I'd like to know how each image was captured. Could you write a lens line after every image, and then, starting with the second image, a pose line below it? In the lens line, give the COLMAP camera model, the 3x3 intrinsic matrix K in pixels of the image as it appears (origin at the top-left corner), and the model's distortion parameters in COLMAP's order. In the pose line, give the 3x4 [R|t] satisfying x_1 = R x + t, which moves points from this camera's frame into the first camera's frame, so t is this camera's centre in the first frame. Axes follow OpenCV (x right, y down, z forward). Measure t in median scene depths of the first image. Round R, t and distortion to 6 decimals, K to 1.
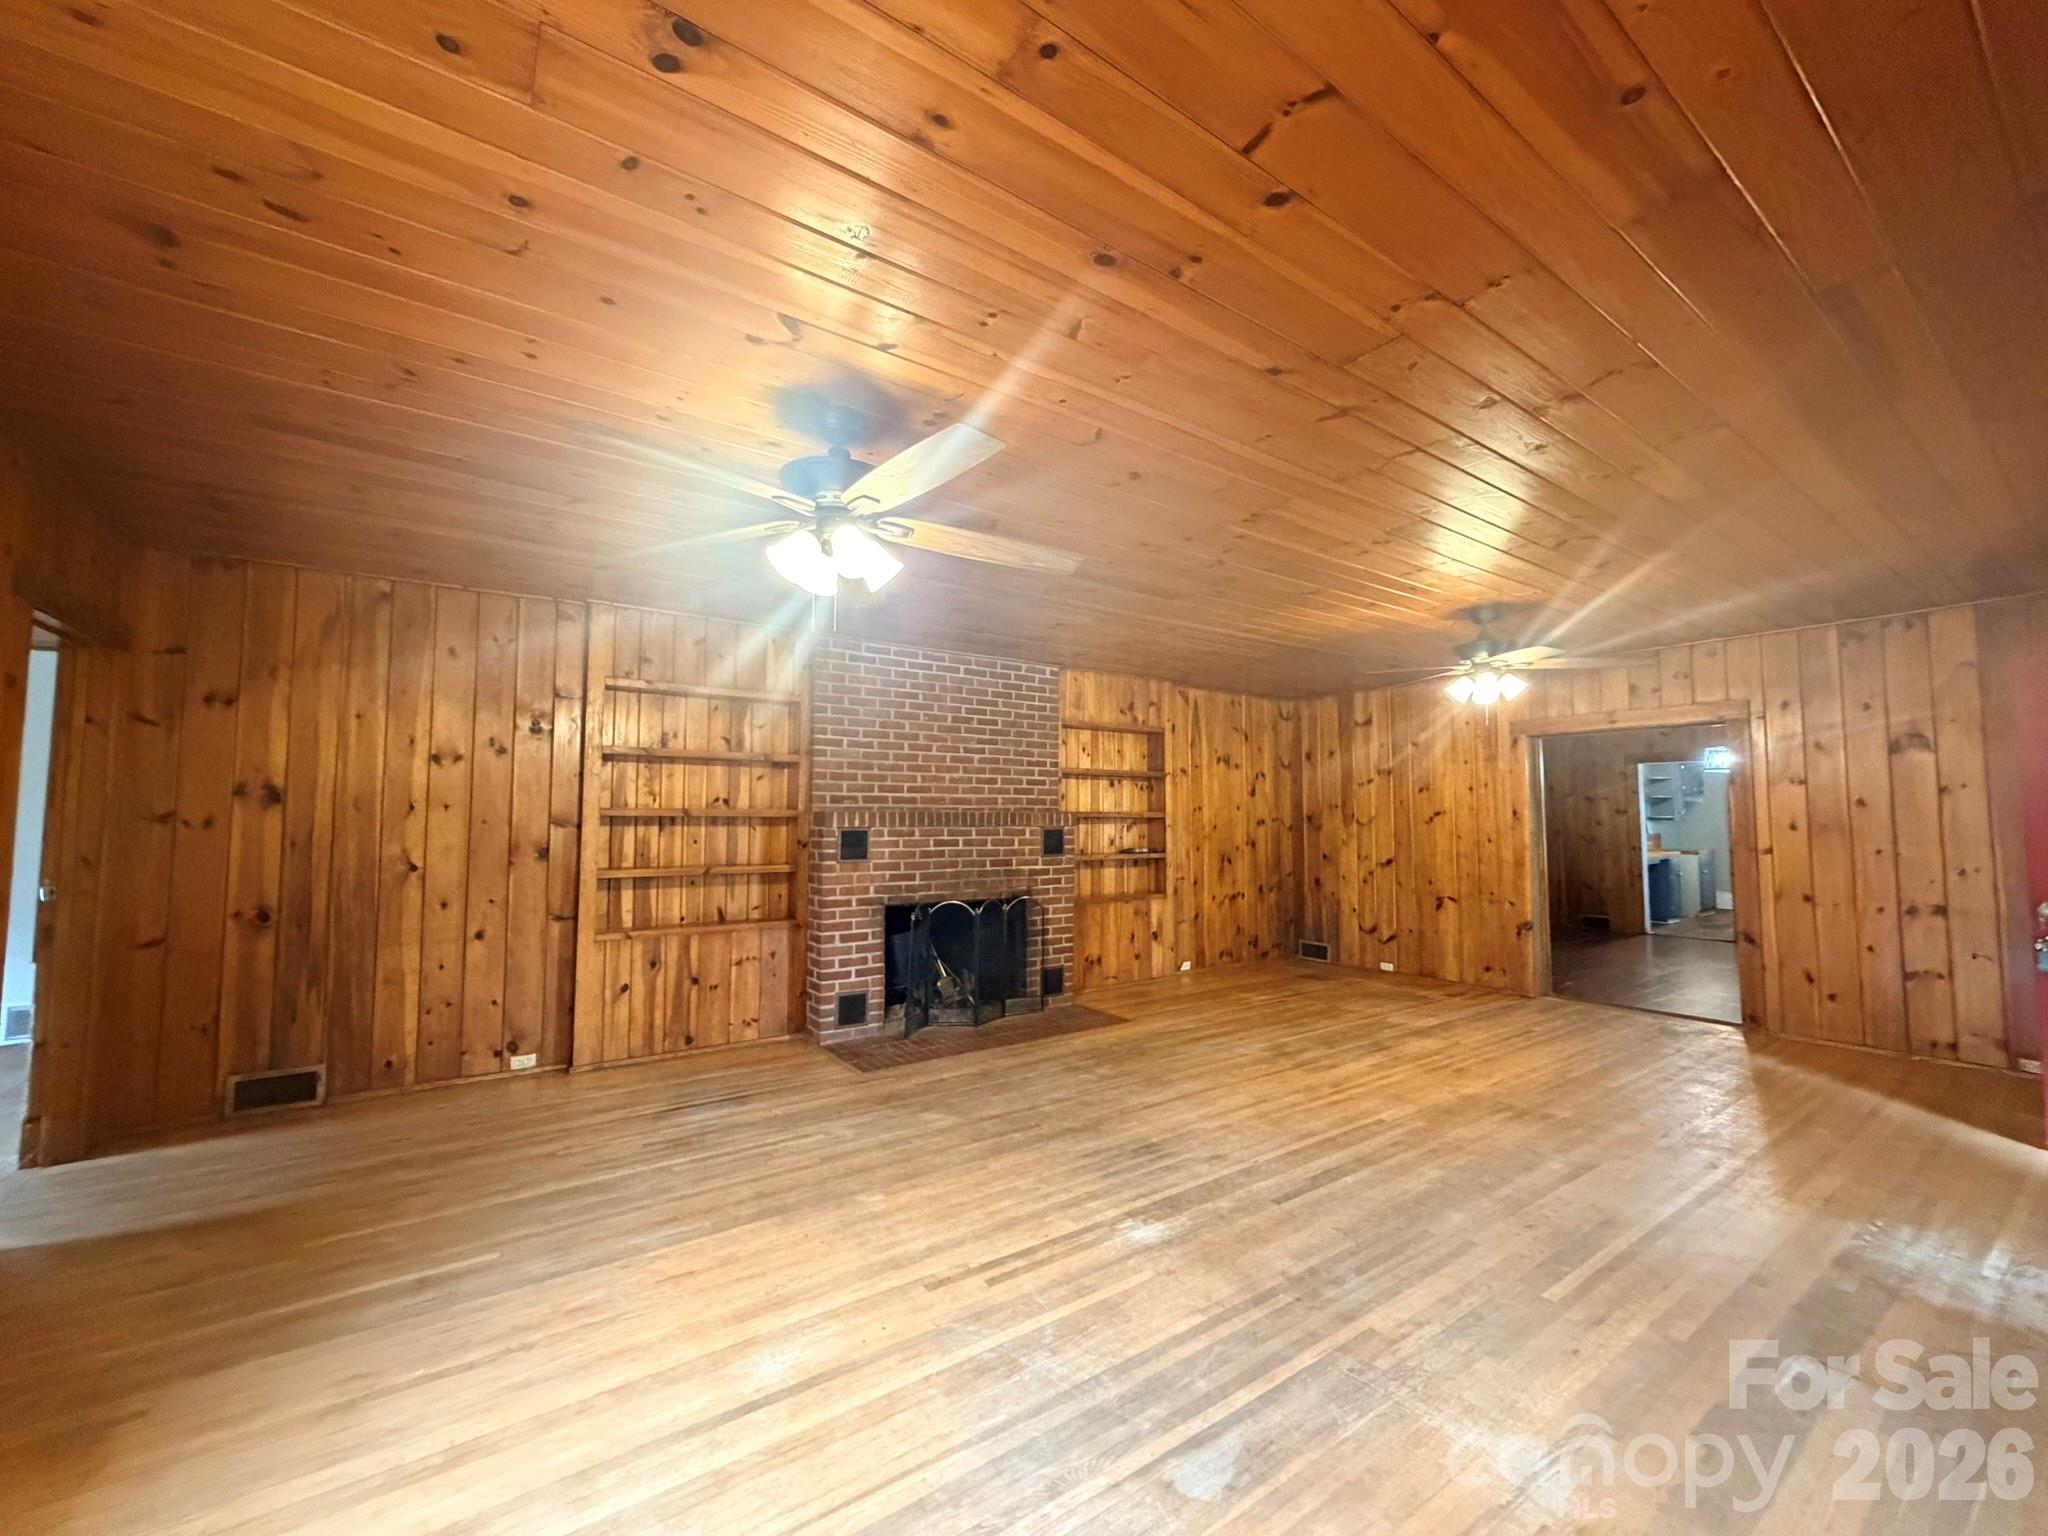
lens RADIAL K [[815.5, 0, 1017.3], [0, 815.5, 766.9], [0, 0, 1]] dist [-0.000440, 0.000238]
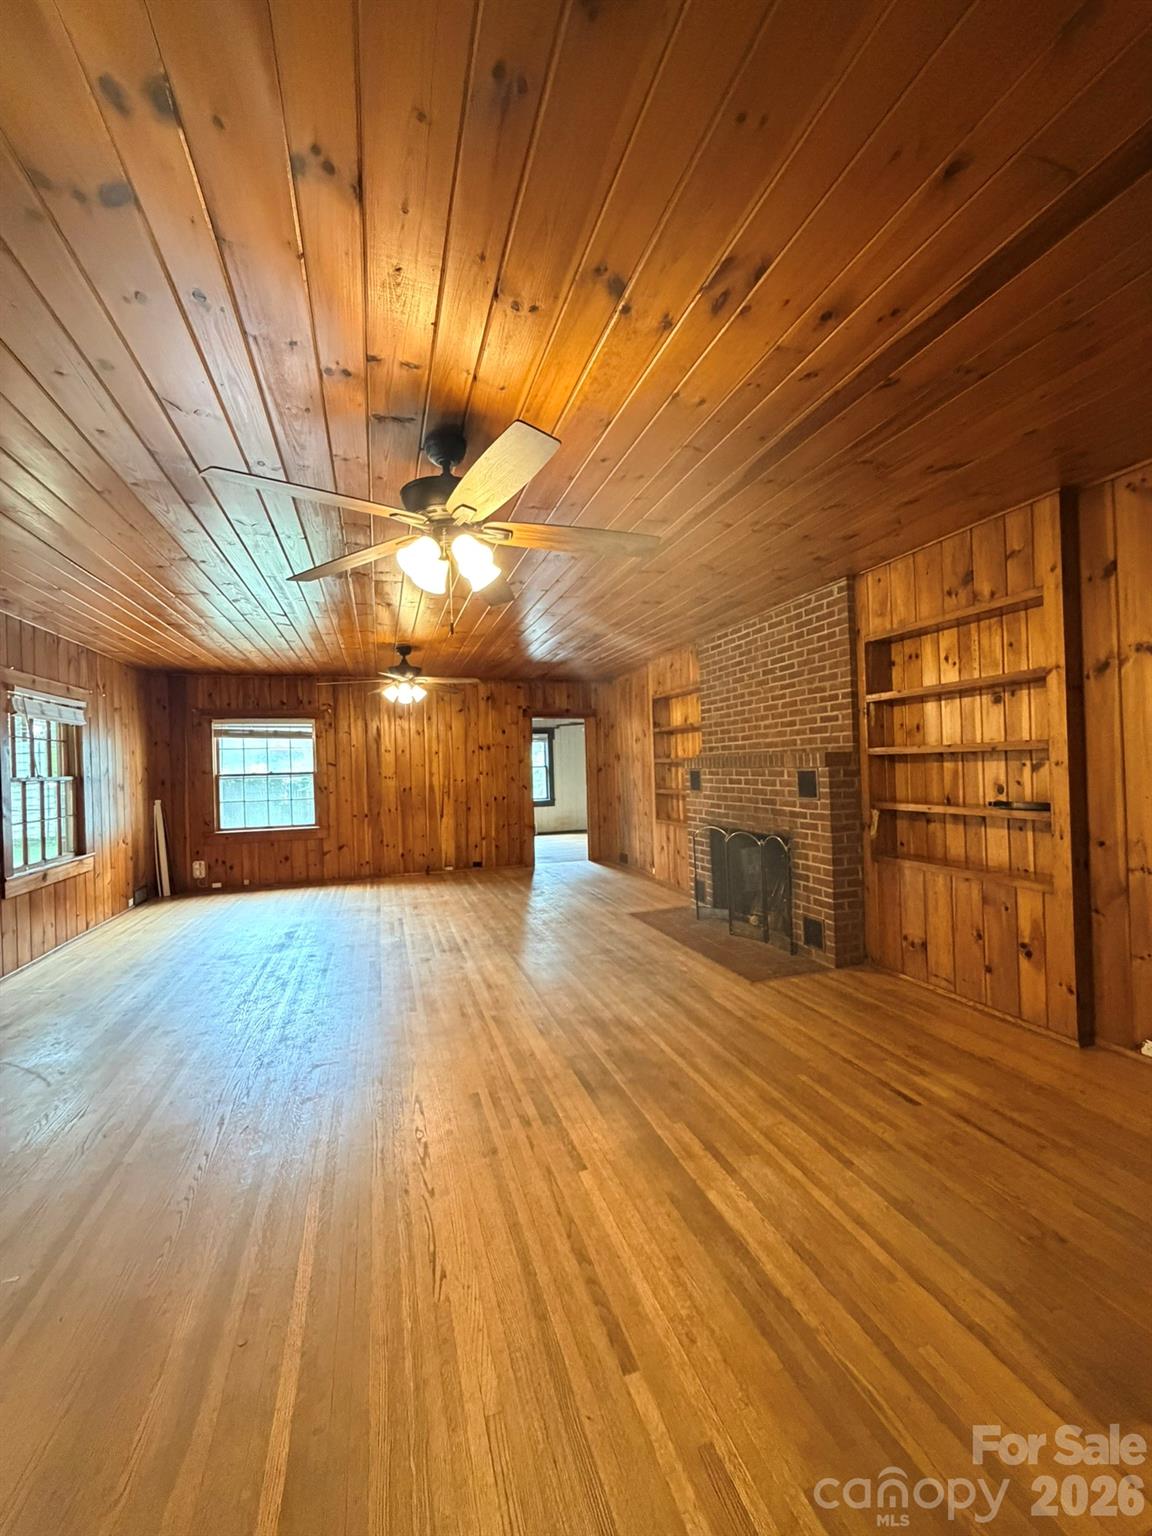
lens RADIAL K [[611.6, 0, 577.7], [0, 611.6, 761.7], [0, 0, 1]] dist [-0.000440, 0.000238]
pose [[-0.289330, 0.000856, -0.957229, 0.992085], [0.092338, 0.995361, -0.027019, 0.077344], [0.952765, -0.096206, -0.288067, 1.204778]]
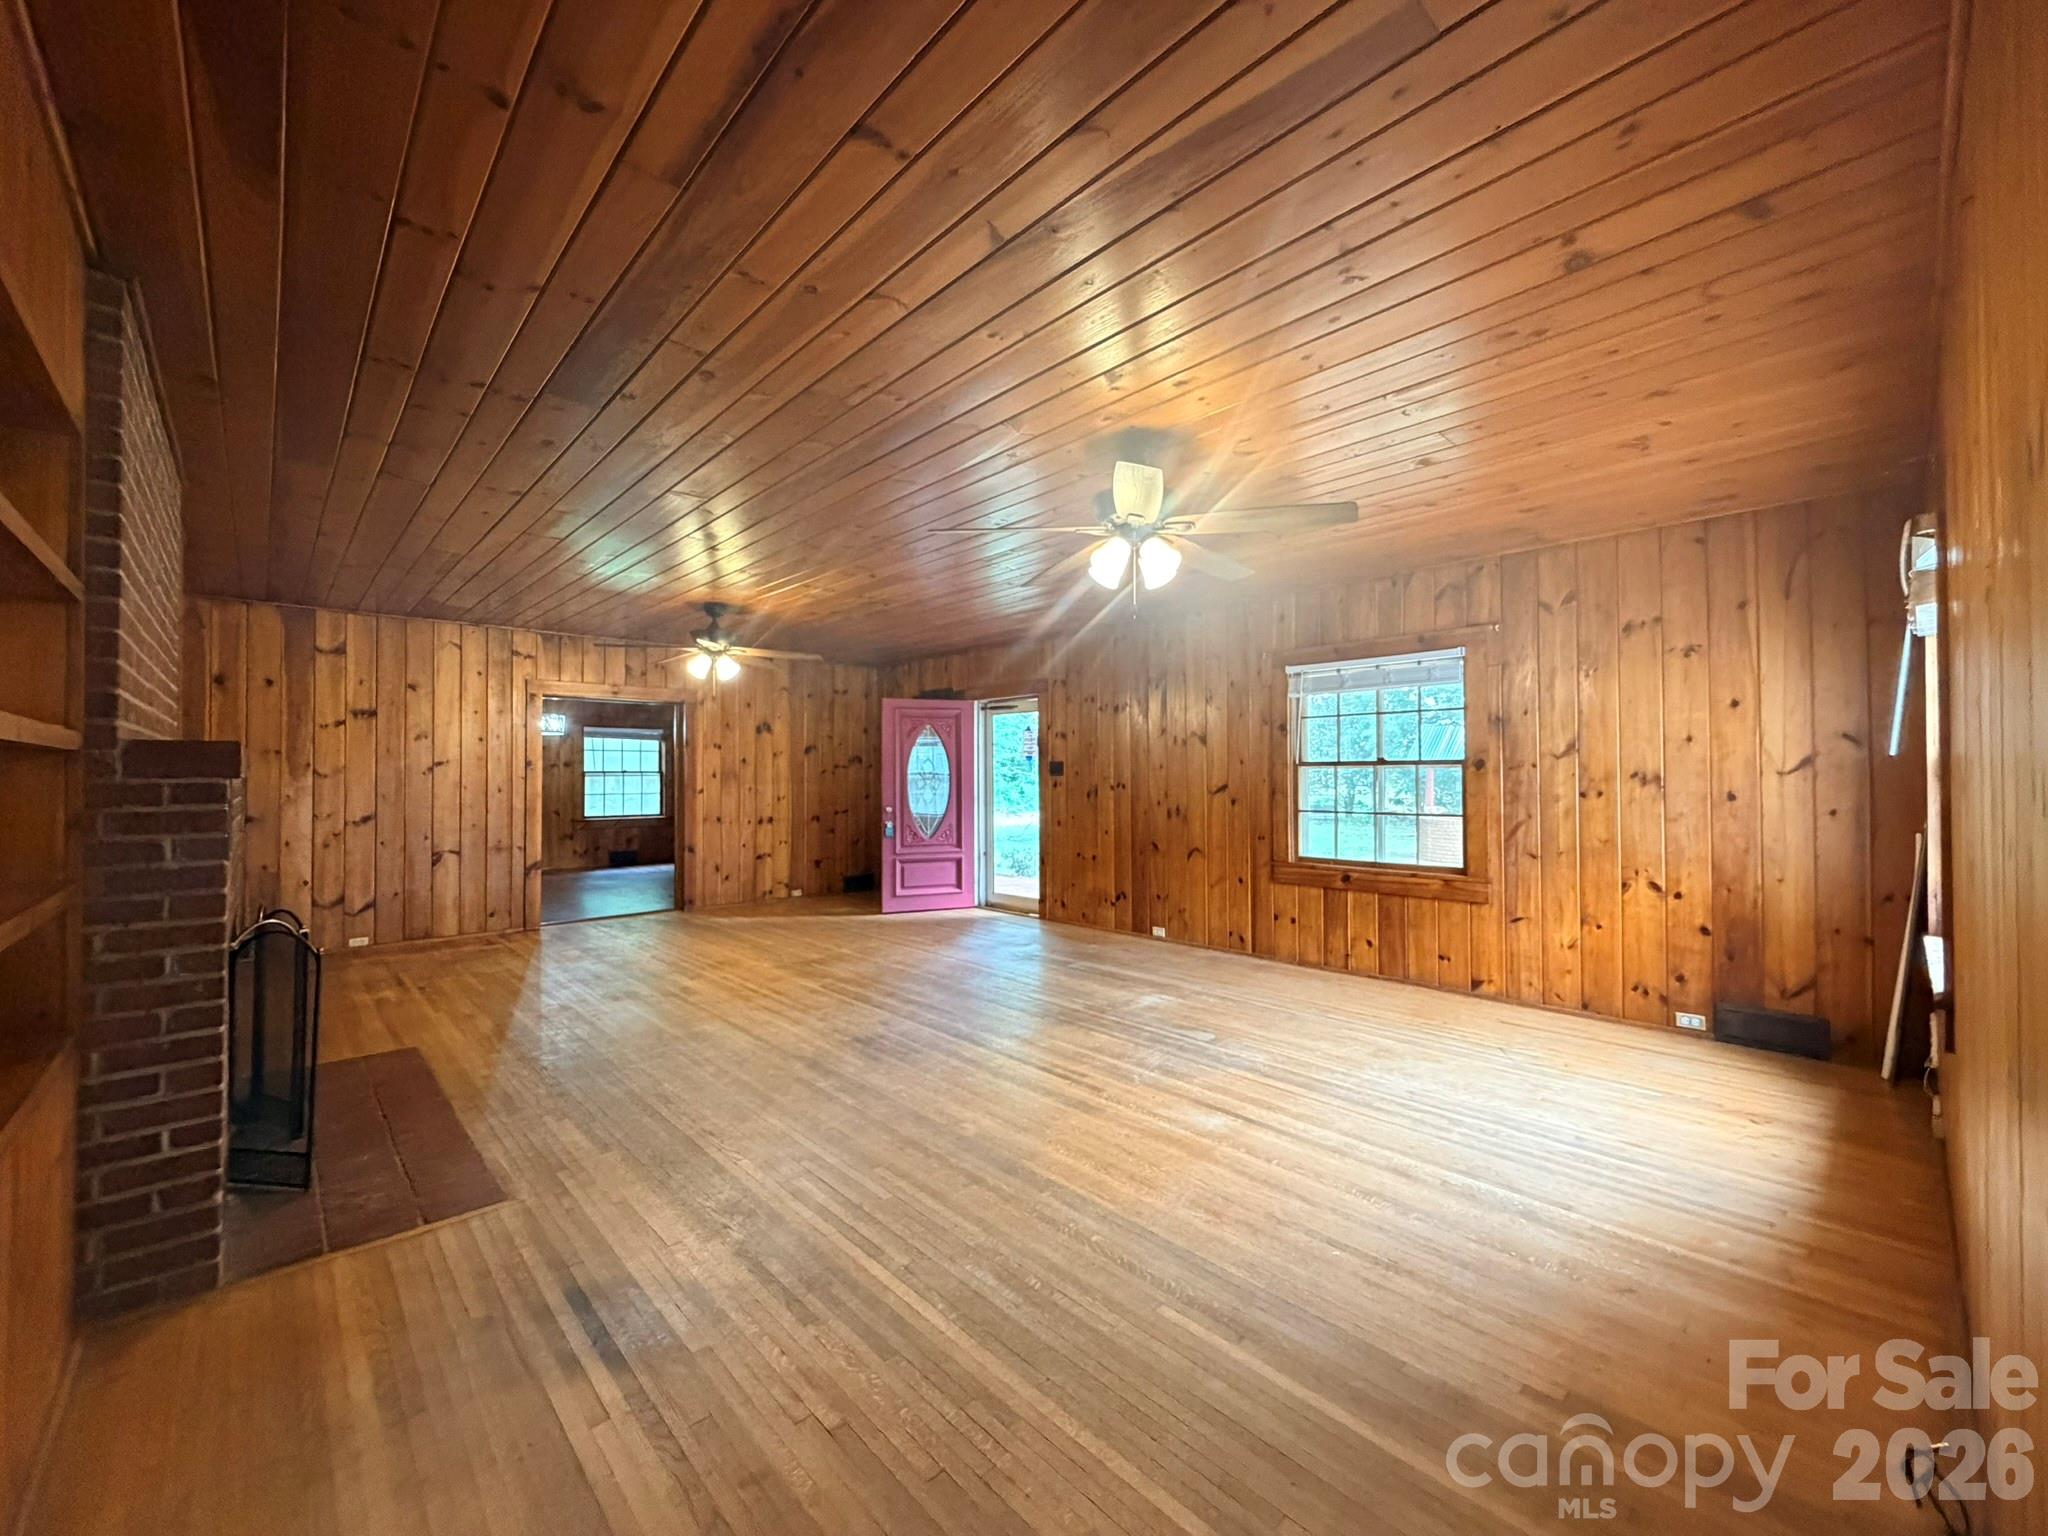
lens RADIAL K [[815.5, 0, 1017.3], [0, 815.5, 766.9], [0, 0, 1]] dist [-0.000440, 0.000238]
pose [[-0.136362, 0.007446, 0.990631, -0.753089], [-0.061837, 0.997958, -0.016013, 0.051091], [-0.988727, -0.063441, -0.135623, 0.686018]]
